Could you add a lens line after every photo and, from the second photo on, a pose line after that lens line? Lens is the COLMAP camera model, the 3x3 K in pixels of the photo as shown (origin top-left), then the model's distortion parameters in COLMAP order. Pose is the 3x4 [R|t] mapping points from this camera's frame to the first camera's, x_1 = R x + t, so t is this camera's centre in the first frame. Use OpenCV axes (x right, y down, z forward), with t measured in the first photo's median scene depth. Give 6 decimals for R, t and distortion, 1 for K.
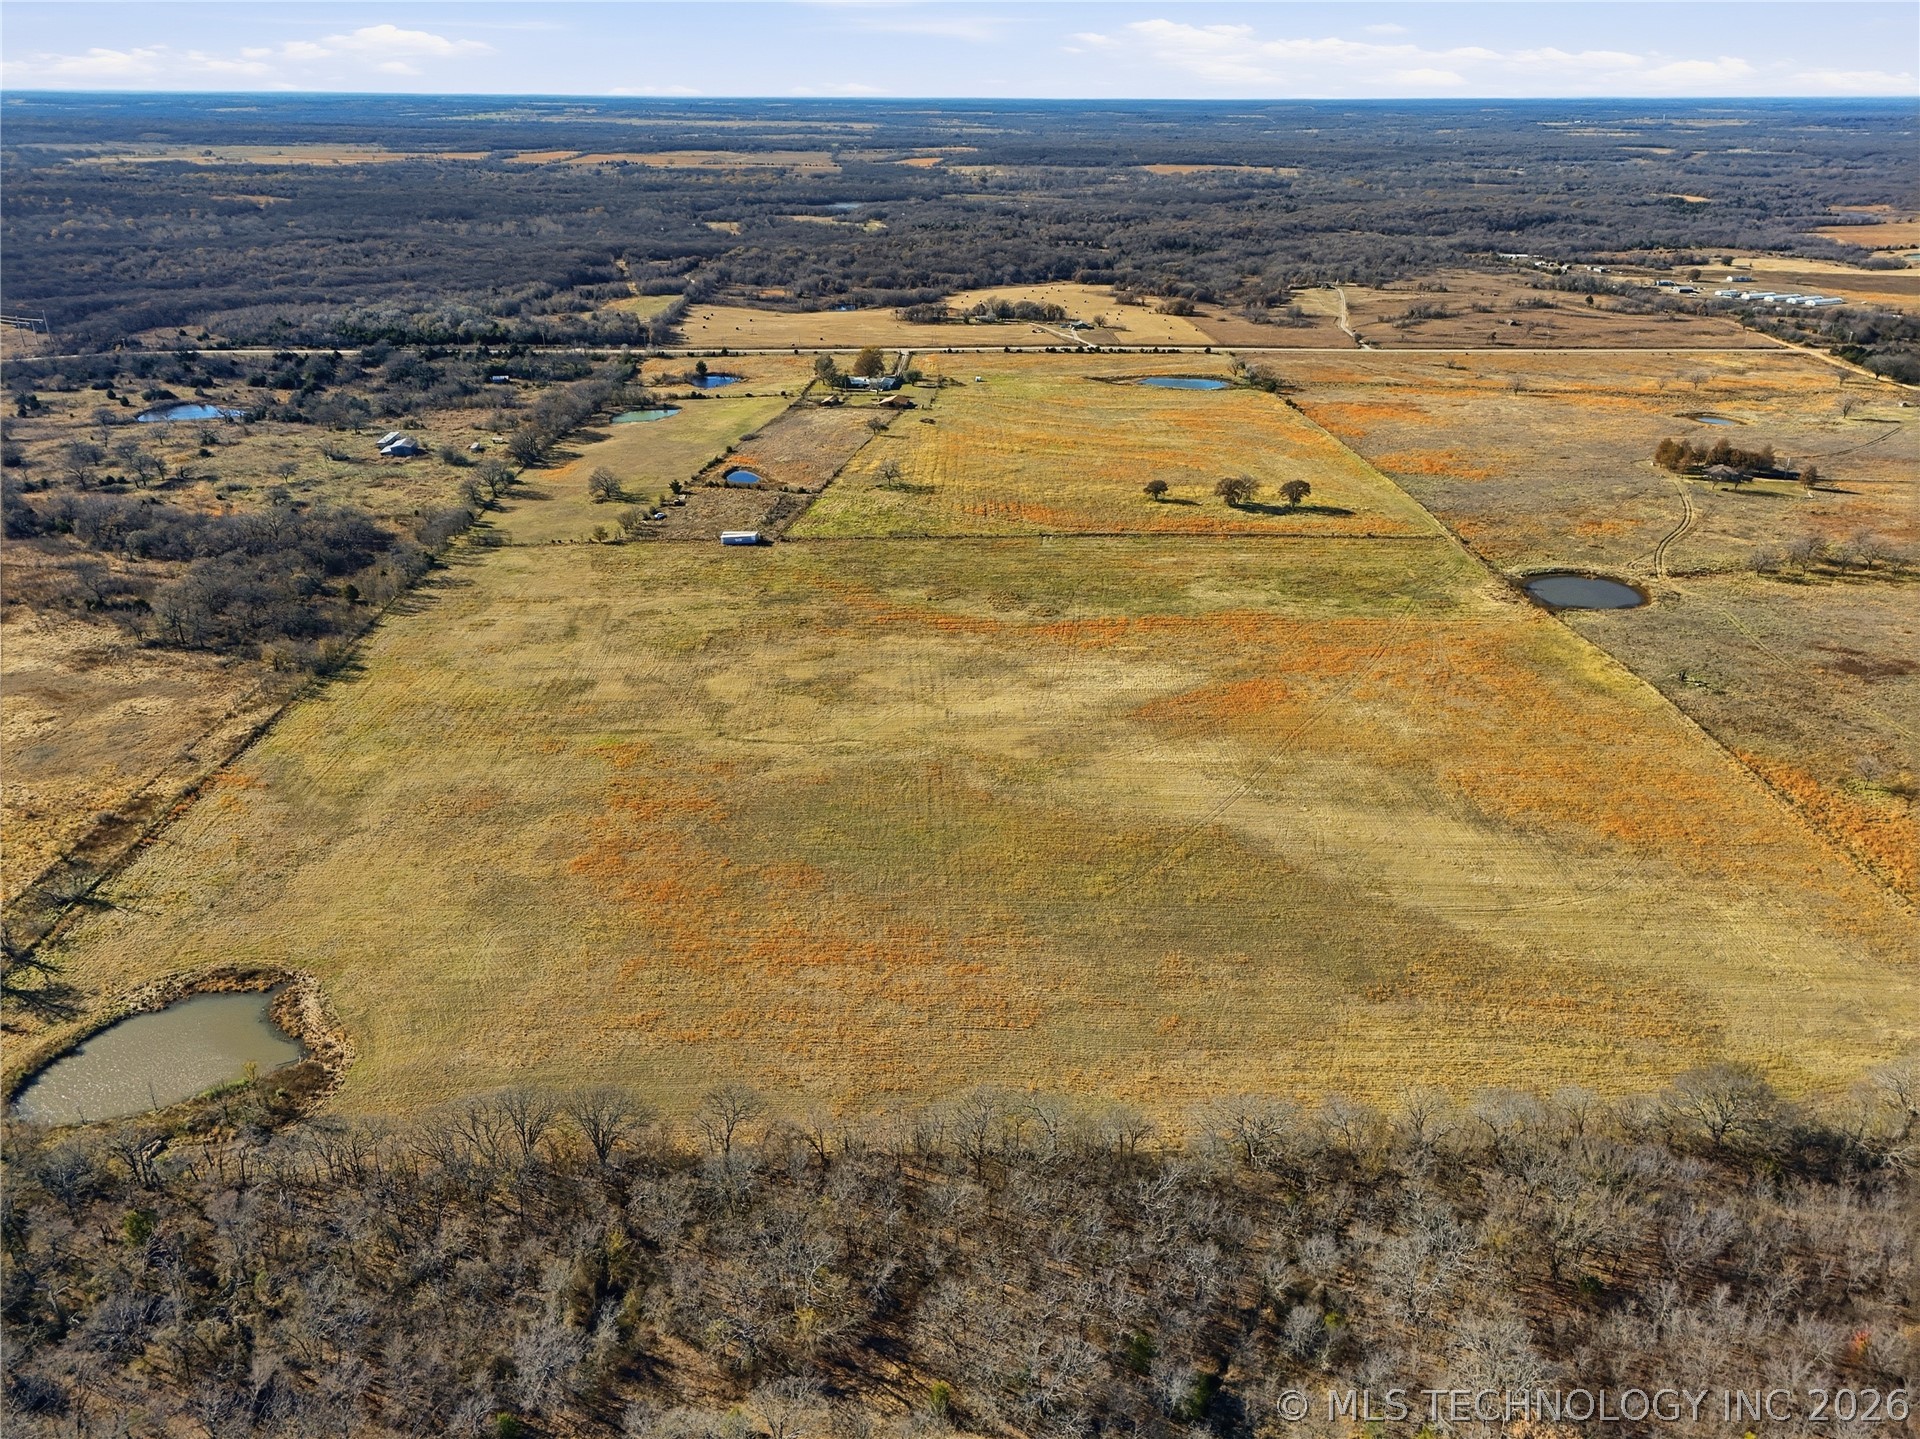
lens RADIAL K [[1318.6, 0, 960.0], [0, 1318.6, 719.5], [0, 0, 1]] dist [0.077740, -0.066418]
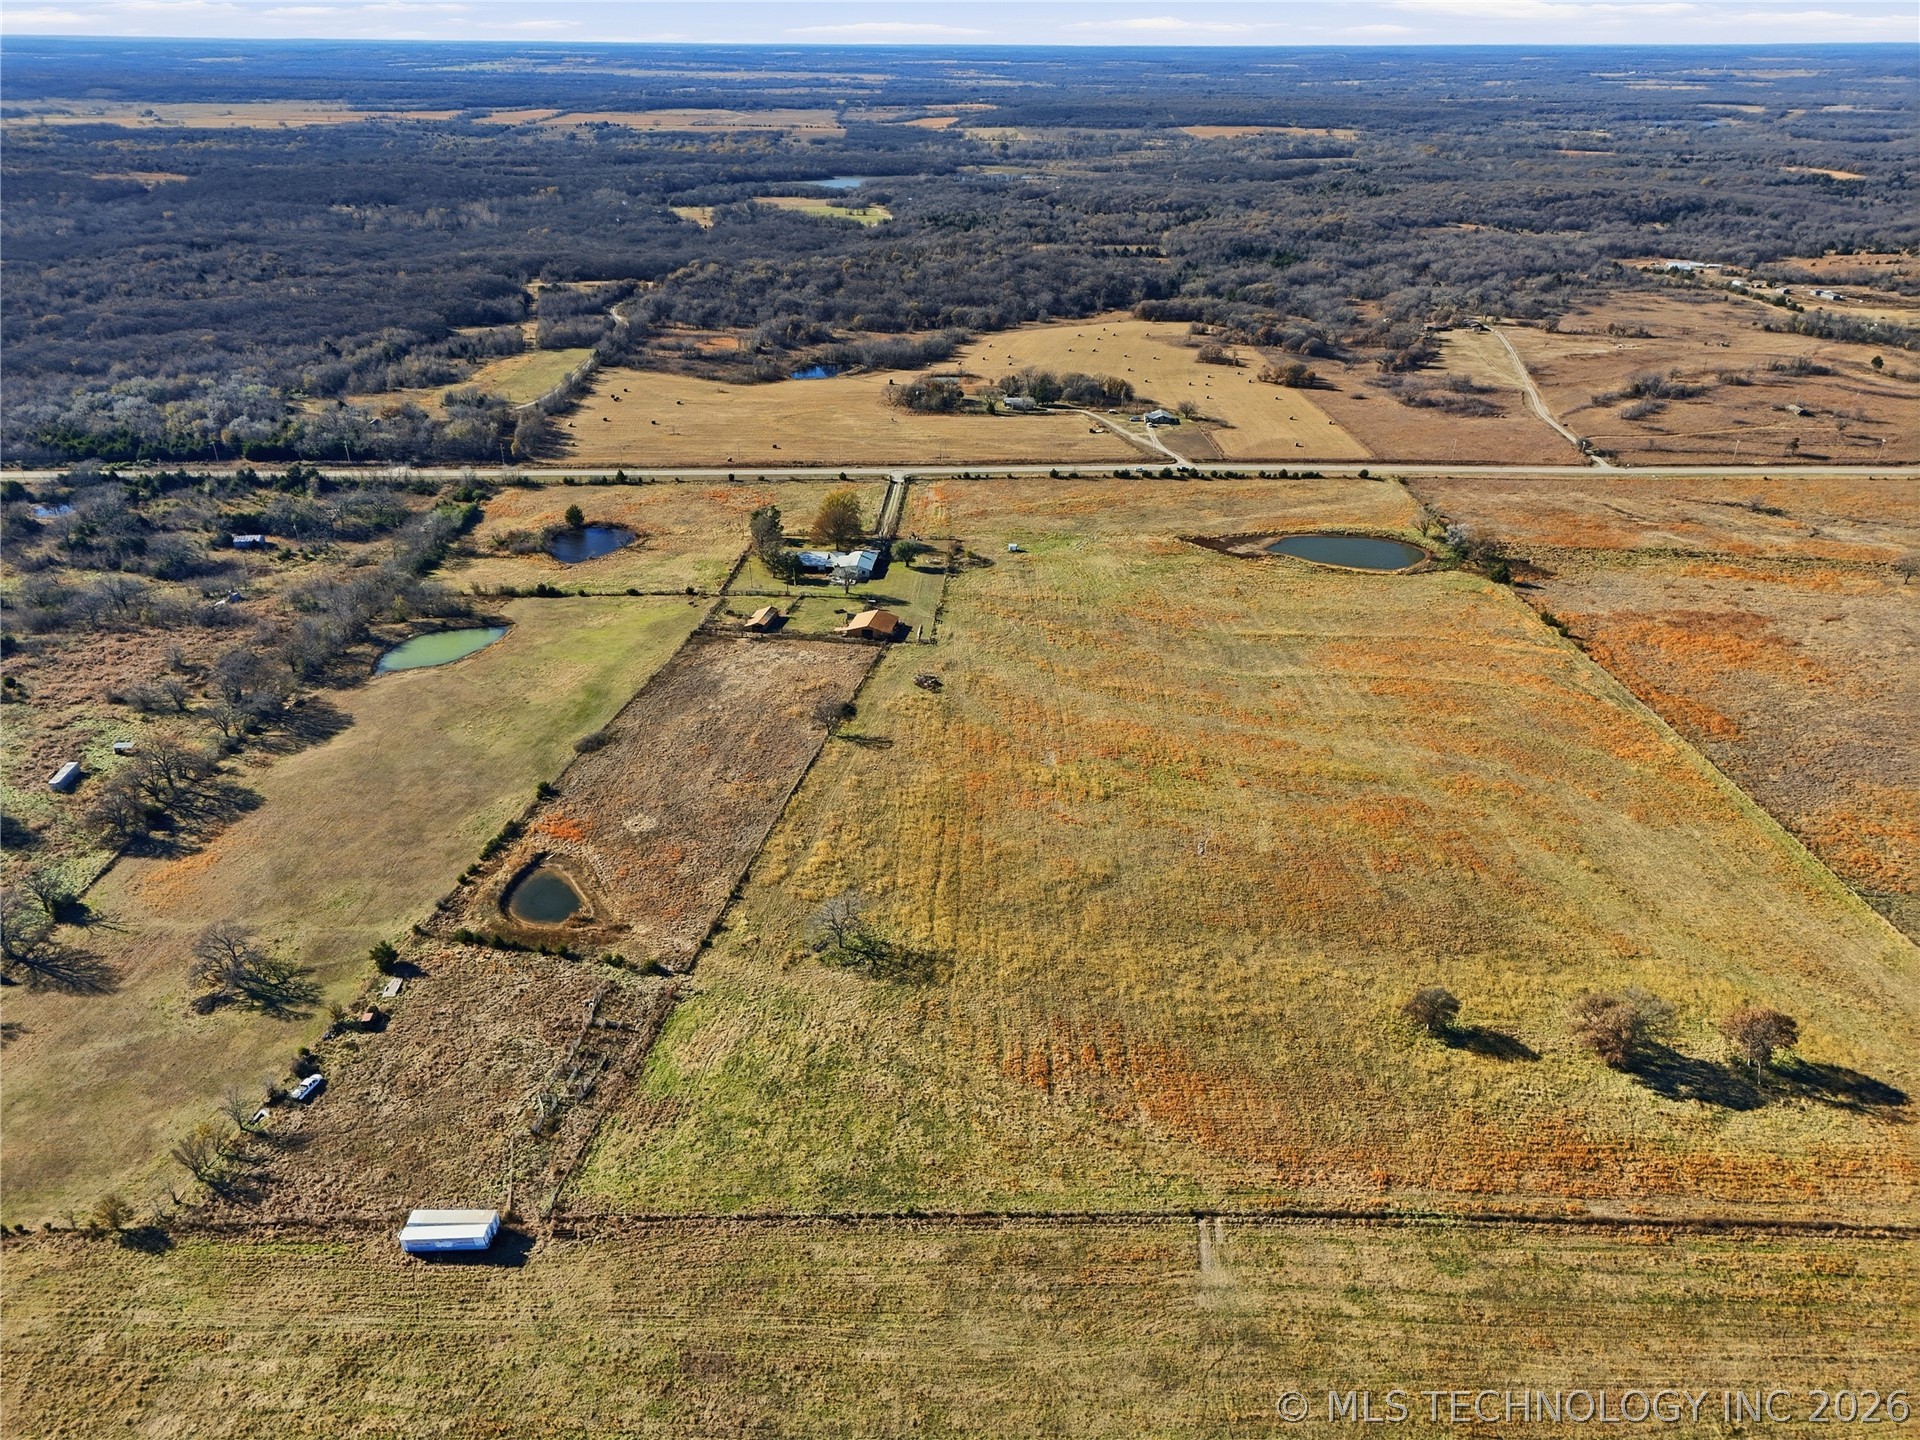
lens RADIAL K [[1378.0, 0, 963.2], [0, 1378.0, 786.9], [0, 0, 1]] dist [0.081094, -0.063845]
pose [[0.999961, 0.003689, -0.007969, -0.002475], [-0.003287, 0.998750, 0.049868, -0.110348], [0.008143, -0.049840, 0.998724, 0.216840]]
